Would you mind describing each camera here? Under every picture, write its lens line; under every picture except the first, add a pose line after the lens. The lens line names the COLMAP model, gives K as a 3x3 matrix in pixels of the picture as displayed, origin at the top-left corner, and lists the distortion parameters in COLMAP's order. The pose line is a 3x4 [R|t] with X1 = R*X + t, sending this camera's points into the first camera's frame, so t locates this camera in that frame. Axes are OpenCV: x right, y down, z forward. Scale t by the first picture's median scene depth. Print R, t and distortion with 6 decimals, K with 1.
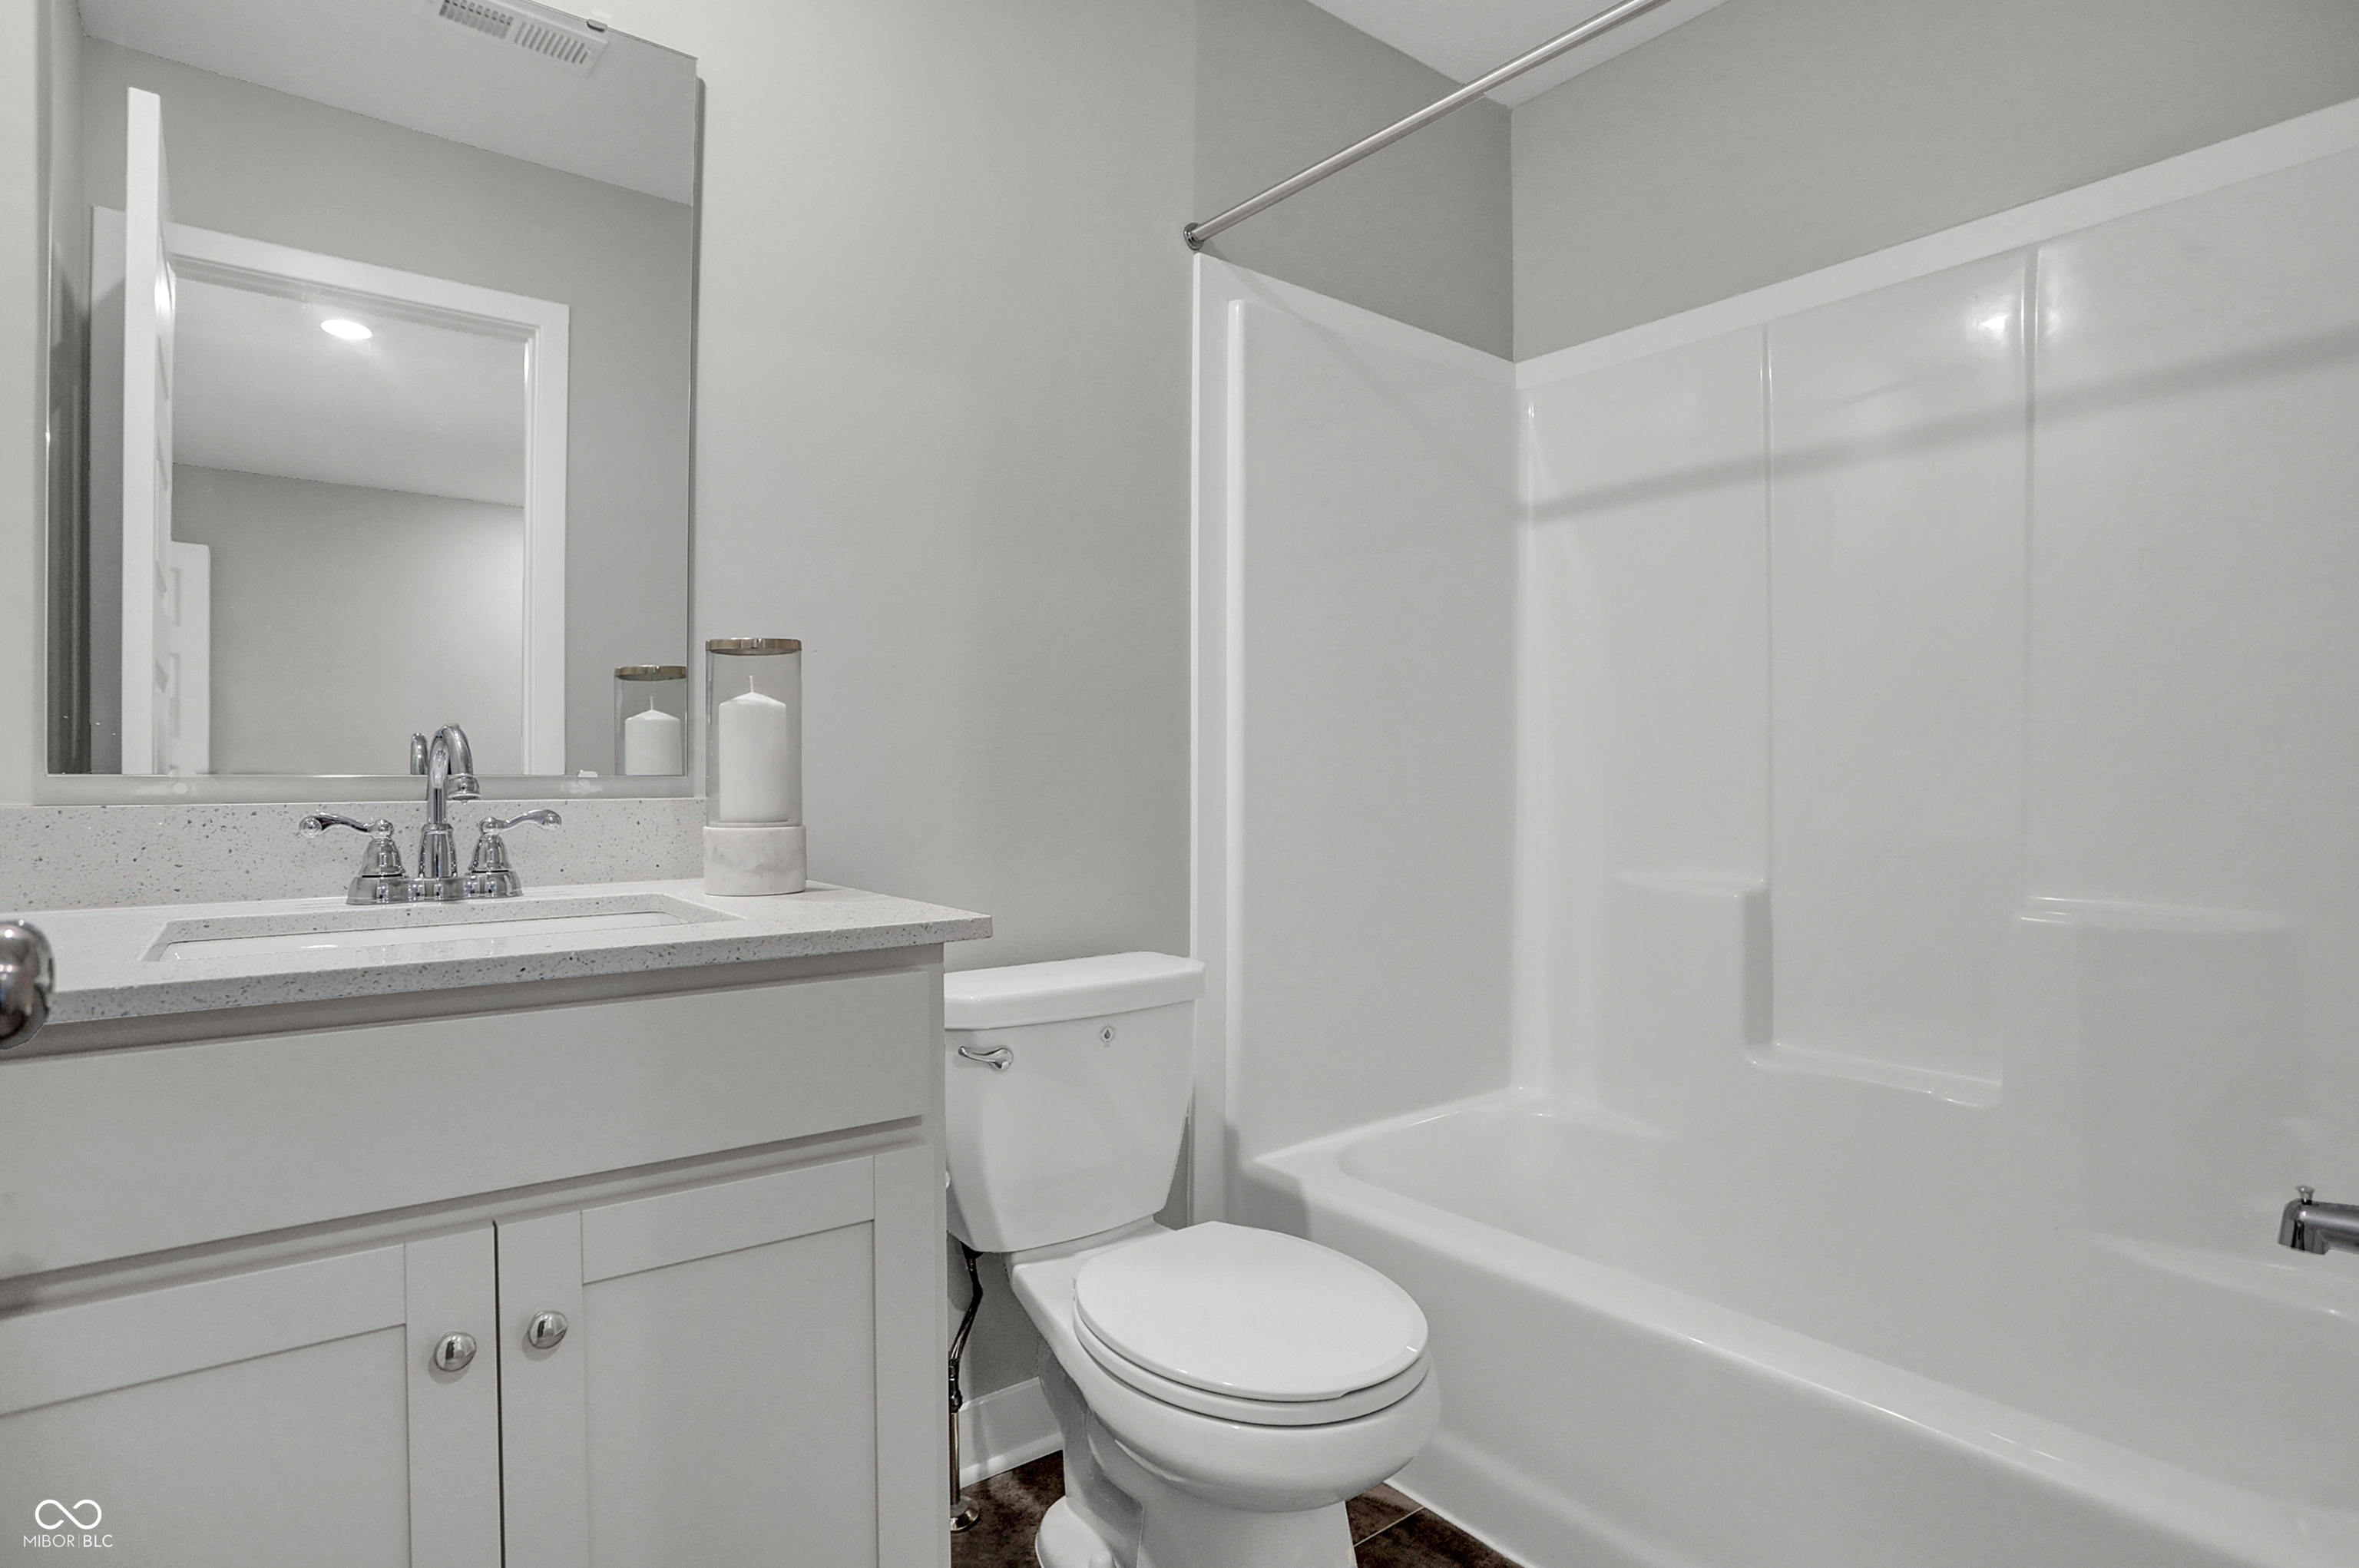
lens RADIAL K [[1224.0, 0, 1179.5], [0, 1224.0, 784.0], [0, 0, 1]] dist [-0.027233, 0.001400]
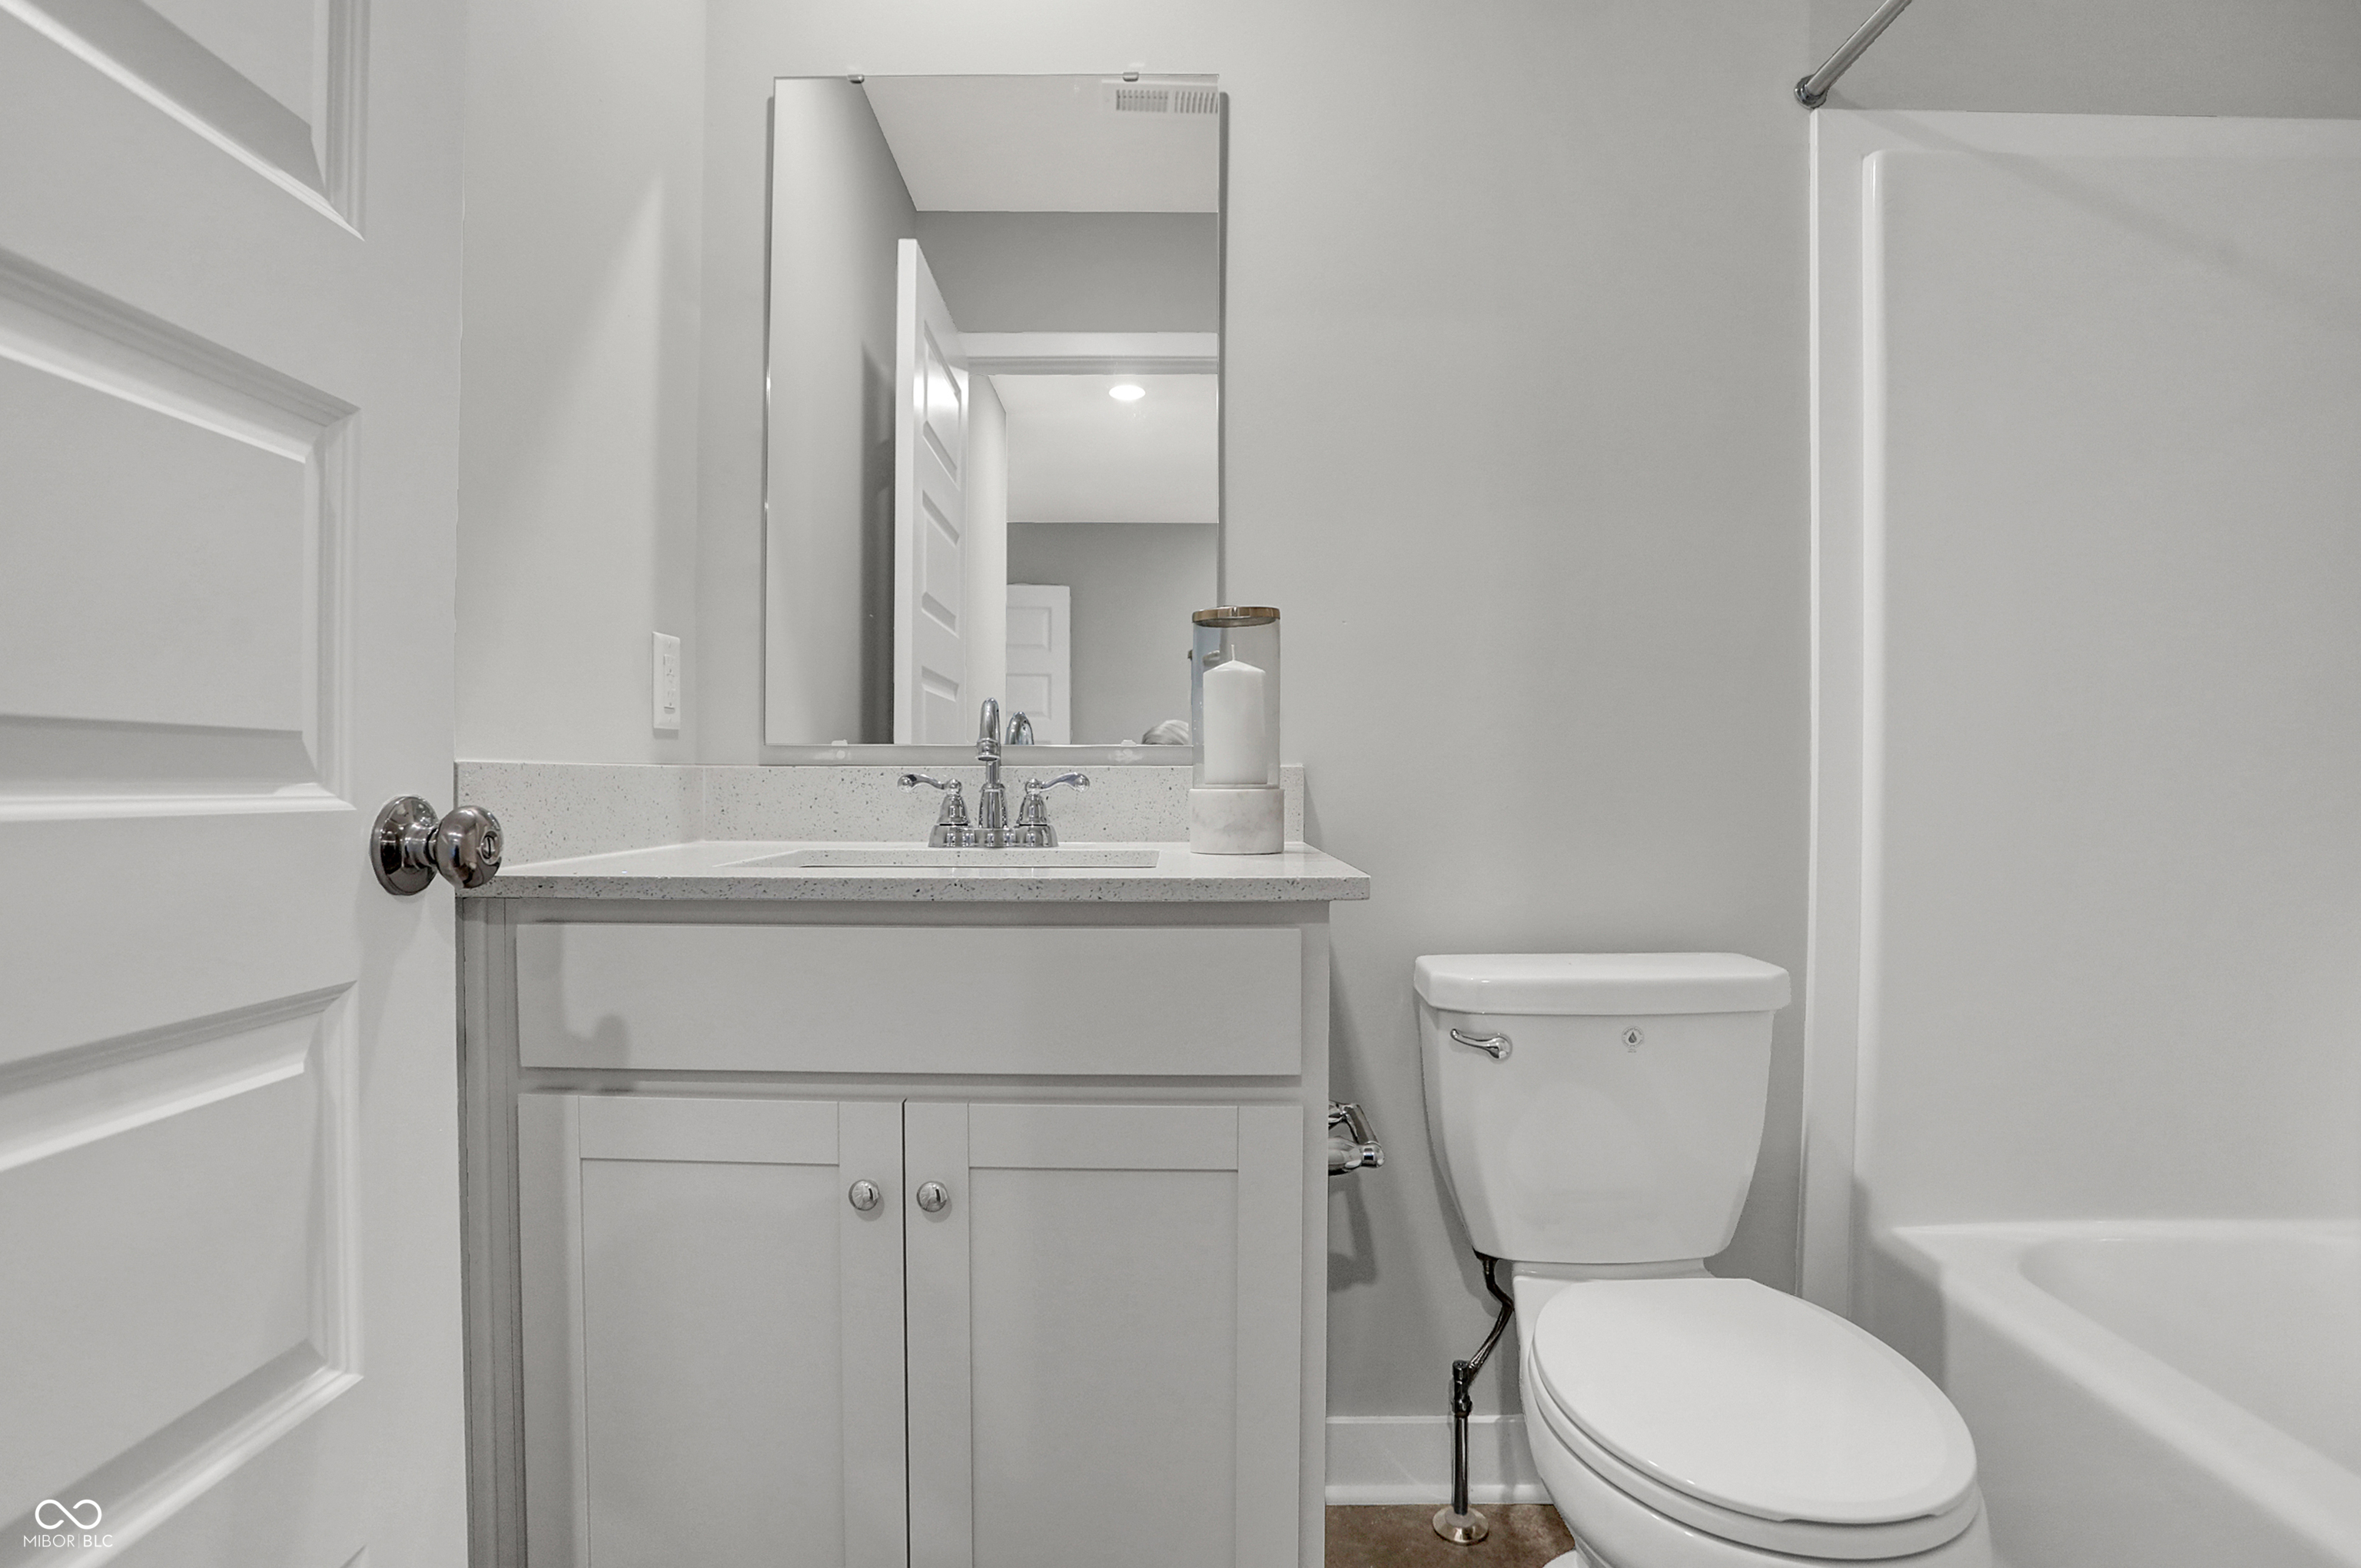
lens RADIAL K [[1259.8, 0, 1180.5], [0, 1259.8, 784.0], [0, 0, 1]] dist [-0.038464, 0.000177]
pose [[0.787447, 0.001557, -0.616380, 0.289973], [-0.003386, 0.999993, -0.001800, 0.033263], [0.616373, 0.003505, 0.787447, 0.124147]]
